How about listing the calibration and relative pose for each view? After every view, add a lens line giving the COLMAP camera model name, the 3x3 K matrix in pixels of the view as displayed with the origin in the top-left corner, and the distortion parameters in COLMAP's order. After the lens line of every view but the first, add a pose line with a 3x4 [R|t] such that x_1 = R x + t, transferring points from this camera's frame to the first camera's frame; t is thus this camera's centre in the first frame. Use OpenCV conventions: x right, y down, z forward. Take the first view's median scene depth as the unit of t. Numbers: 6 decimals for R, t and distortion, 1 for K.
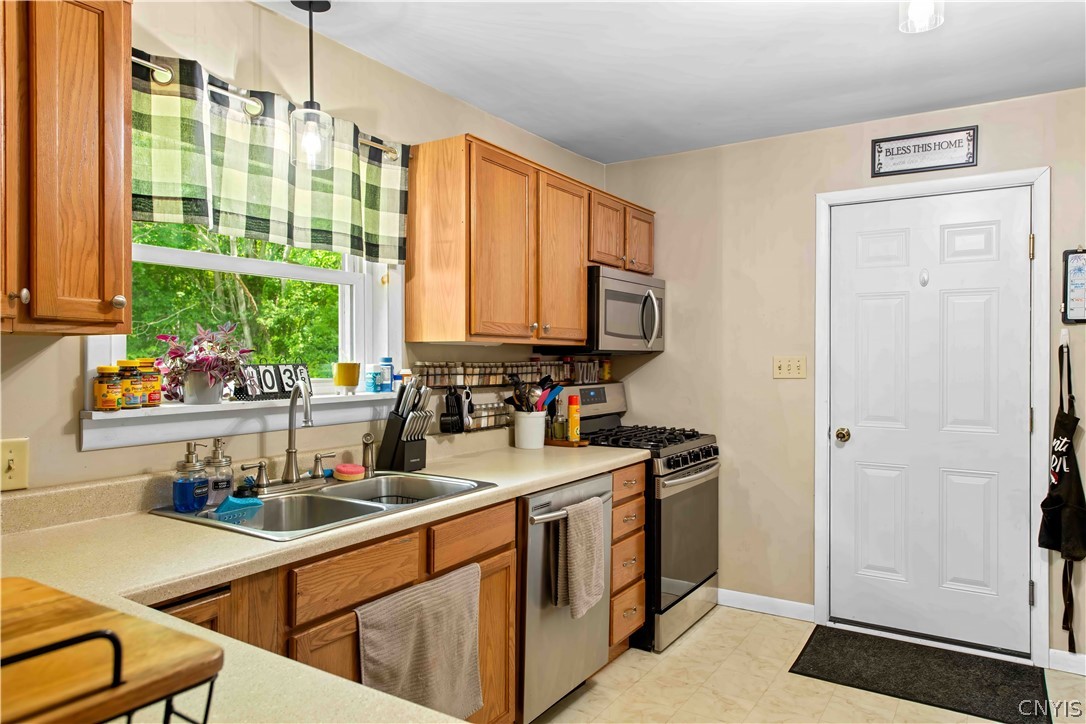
lens RADIAL K [[726.1, 0, 543.0], [0, 726.1, 362.0], [0, 0, 1]] dist [0.002273, 0.000510]
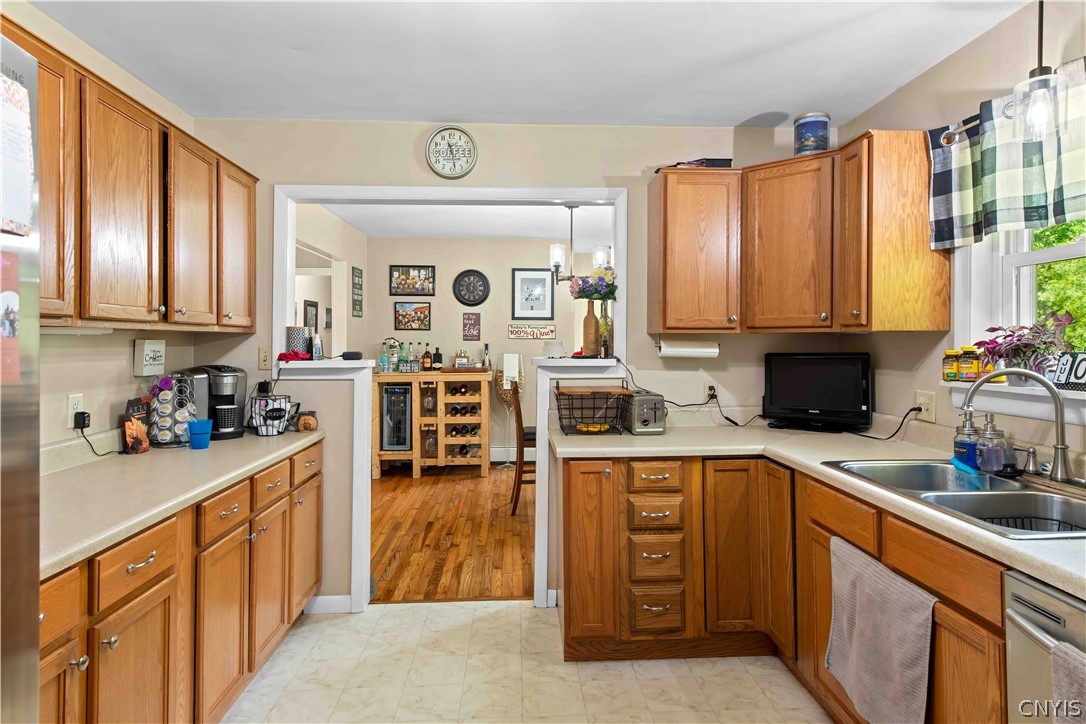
lens RADIAL K [[613.5, 0, 546.1], [0, 613.5, 342.3], [0, 0, 1]] dist [-0.000104, 0.000093]
pose [[-0.823916, -0.002544, -0.566707, 0.466631], [-0.007908, 0.999944, 0.007008, -0.007521], [0.566657, 0.010255, -0.823890, 0.938688]]
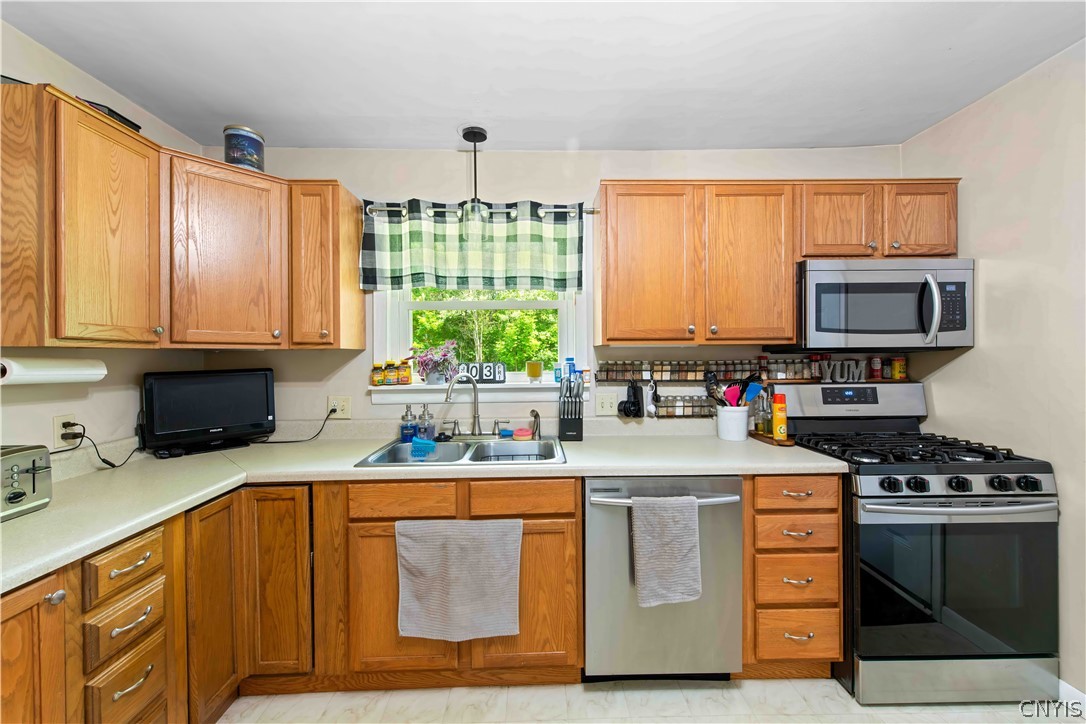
lens RADIAL K [[417.3, 0, 543.0], [0, 417.3, 362.0], [0, 0, 1]] dist [0.001242, -0.000223]
pose [[0.546432, 0.002603, -0.837499, 0.386780], [0.003010, 0.999983, 0.005072, -0.002188], [0.837498, -0.005292, 0.546415, 0.453317]]
